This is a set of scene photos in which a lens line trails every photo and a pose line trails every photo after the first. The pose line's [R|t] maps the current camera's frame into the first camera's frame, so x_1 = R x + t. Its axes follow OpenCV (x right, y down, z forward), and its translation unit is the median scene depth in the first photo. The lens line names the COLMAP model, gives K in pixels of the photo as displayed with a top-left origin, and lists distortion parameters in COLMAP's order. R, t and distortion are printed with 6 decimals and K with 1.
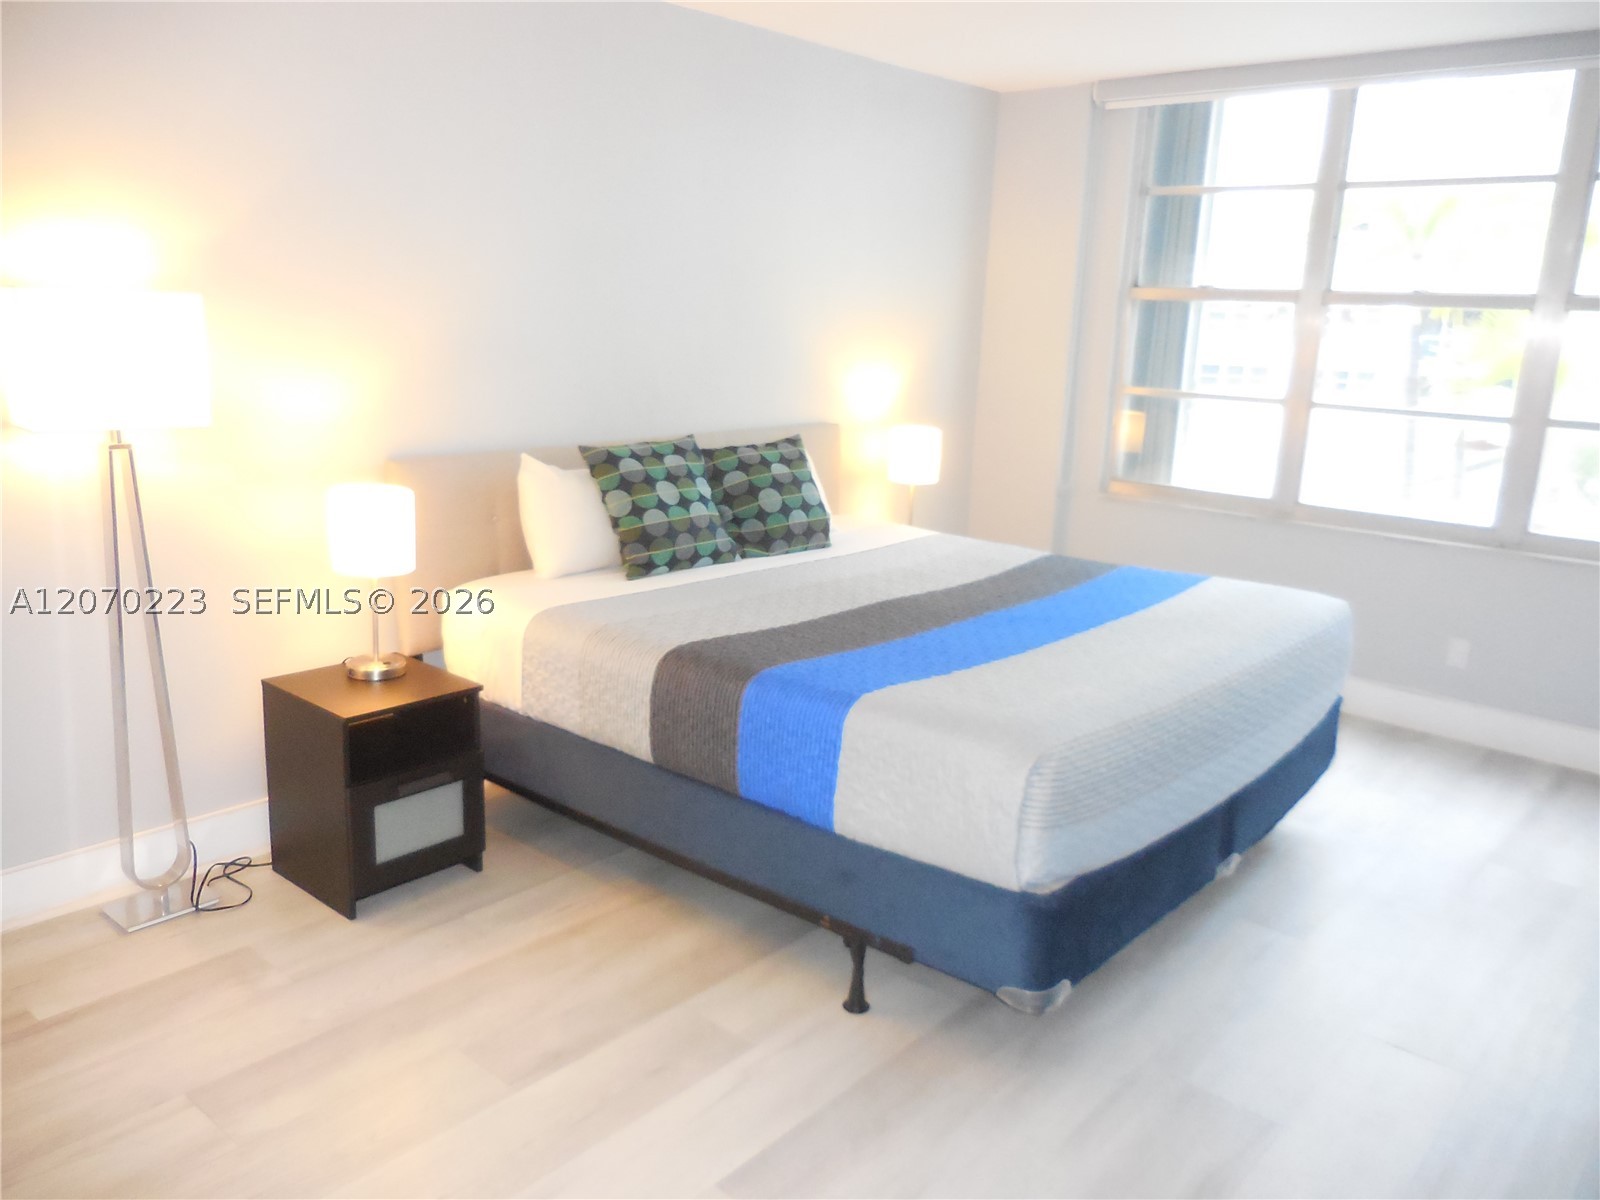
lens RADIAL K [[1209.9, 0, 792.3], [0, 1209.9, 603.3], [0, 0, 1]] dist [0.012321, 0.004971]
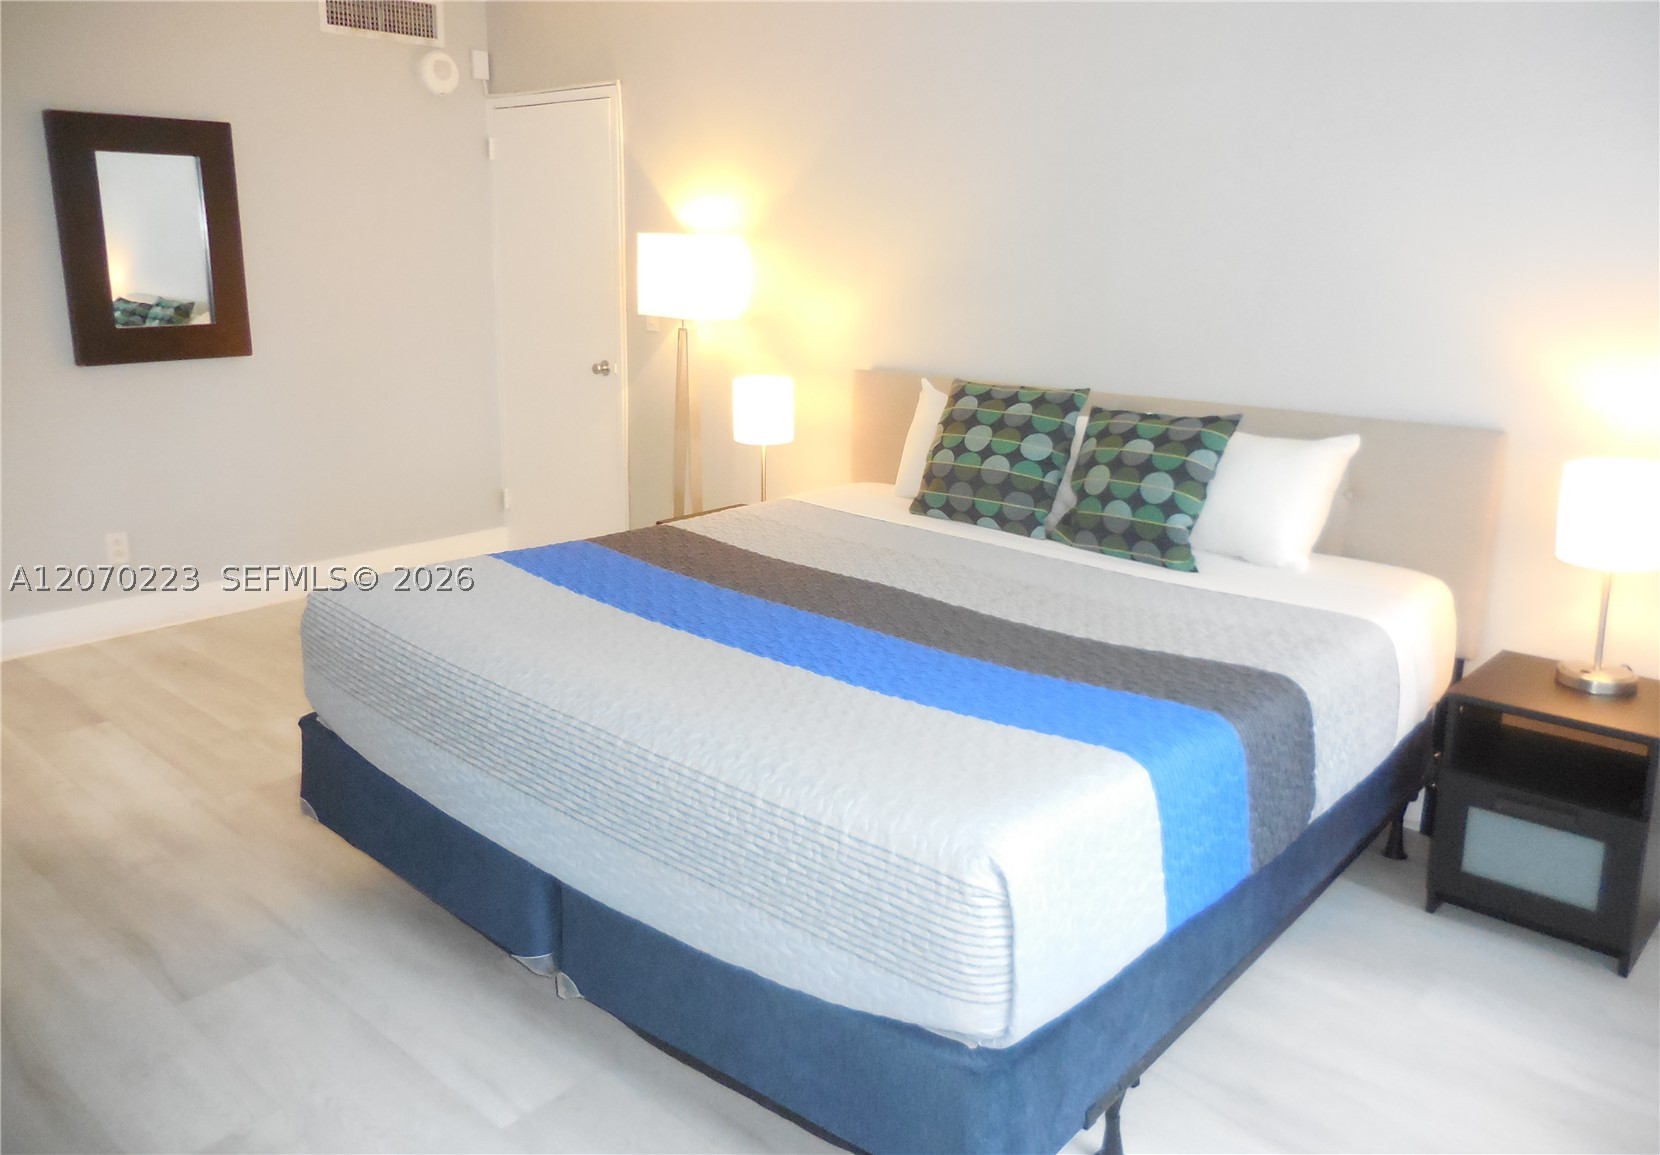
lens RADIAL K [[1244.1, 0, 833.1], [0, 1244.1, 577.3], [0, 0, 1]] dist [-0.011209, -0.002323]
pose [[-0.008700, 0.258223, -0.966046, 0.826838], [-0.208506, 0.944379, 0.254309, -0.204763], [0.977982, 0.203639, 0.045625, 0.839453]]
